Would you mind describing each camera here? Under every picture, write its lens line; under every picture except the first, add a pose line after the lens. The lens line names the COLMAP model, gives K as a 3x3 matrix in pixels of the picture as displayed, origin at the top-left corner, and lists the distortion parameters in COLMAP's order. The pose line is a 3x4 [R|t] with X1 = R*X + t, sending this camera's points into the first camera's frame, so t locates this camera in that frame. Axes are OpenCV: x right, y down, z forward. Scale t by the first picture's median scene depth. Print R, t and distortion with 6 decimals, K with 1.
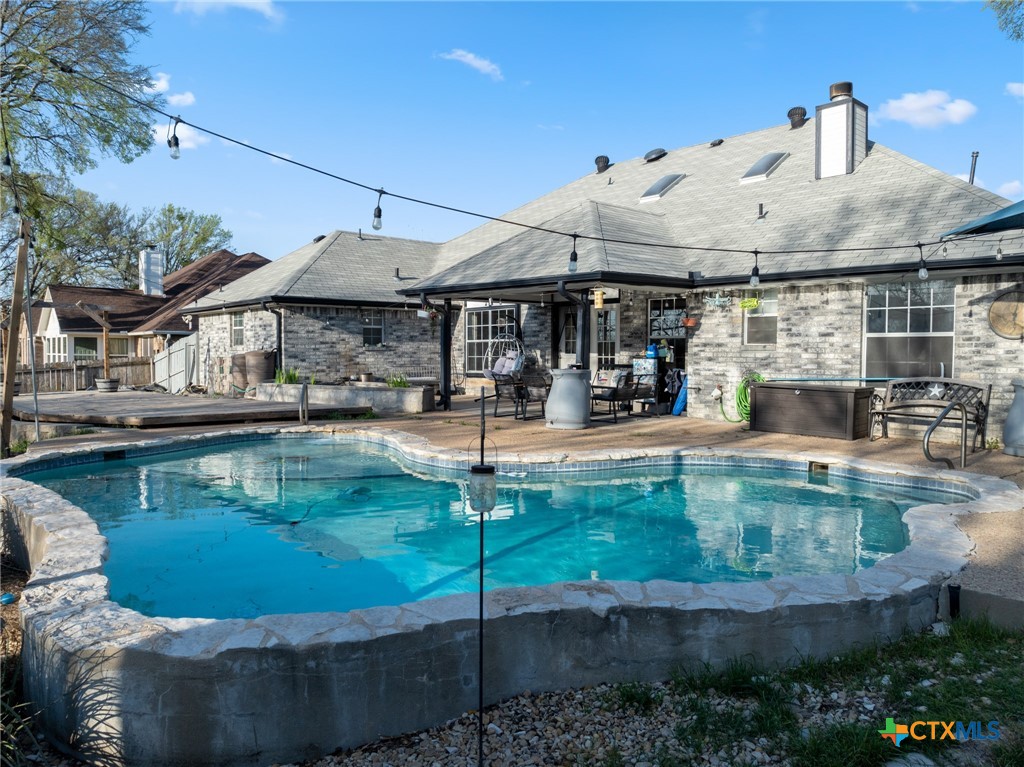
lens RADIAL K [[735.4, 0, 512.0], [0, 735.4, 383.5], [0, 0, 1]] dist [-0.044429, -0.002192]
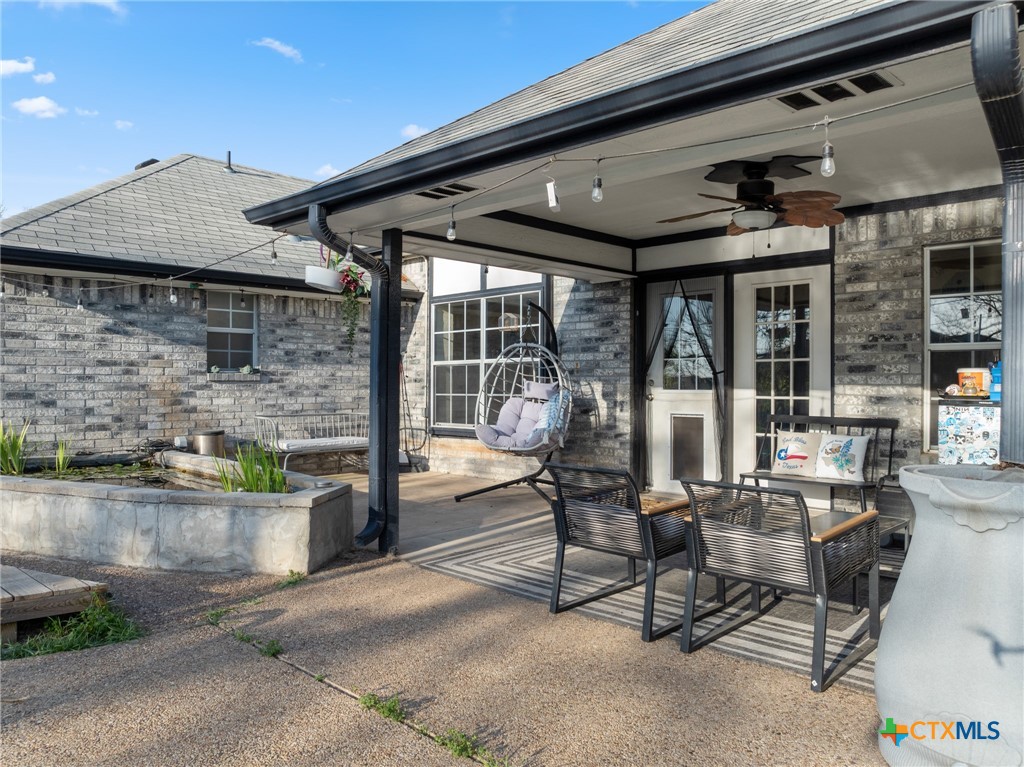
lens RADIAL K [[735.4, 0, 512.0], [0, 735.4, 383.5], [0, 0, 1]] dist [-0.044429, -0.002192]
pose [[0.997726, 0.002688, 0.067349, -0.045225], [0.000343, 0.998989, -0.044948, -0.023750], [-0.067402, 0.044869, 0.996716, 0.550464]]
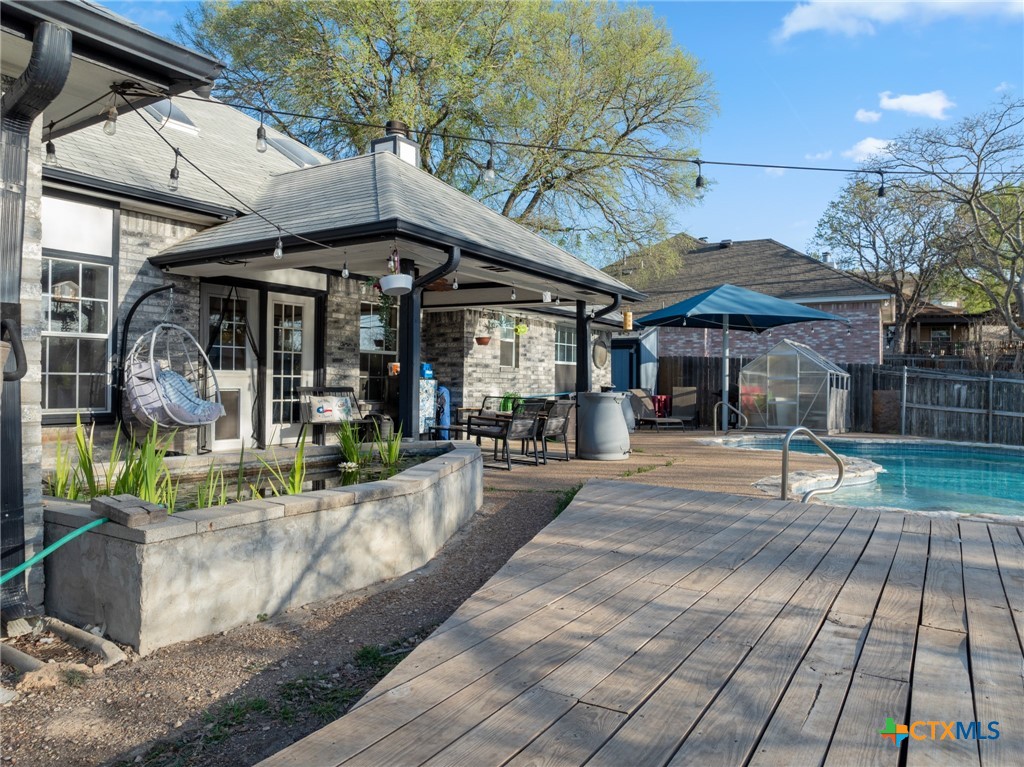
lens RADIAL K [[711.3, 0, 512.0], [0, 711.3, 383.5], [0, 0, 1]] dist [-0.029626, 0.000592]
pose [[-0.266315, -0.007113, 0.963860, -0.478634], [0.028715, 0.999470, 0.015309, -0.030859], [-0.963458, 0.031754, -0.265970, 0.891304]]
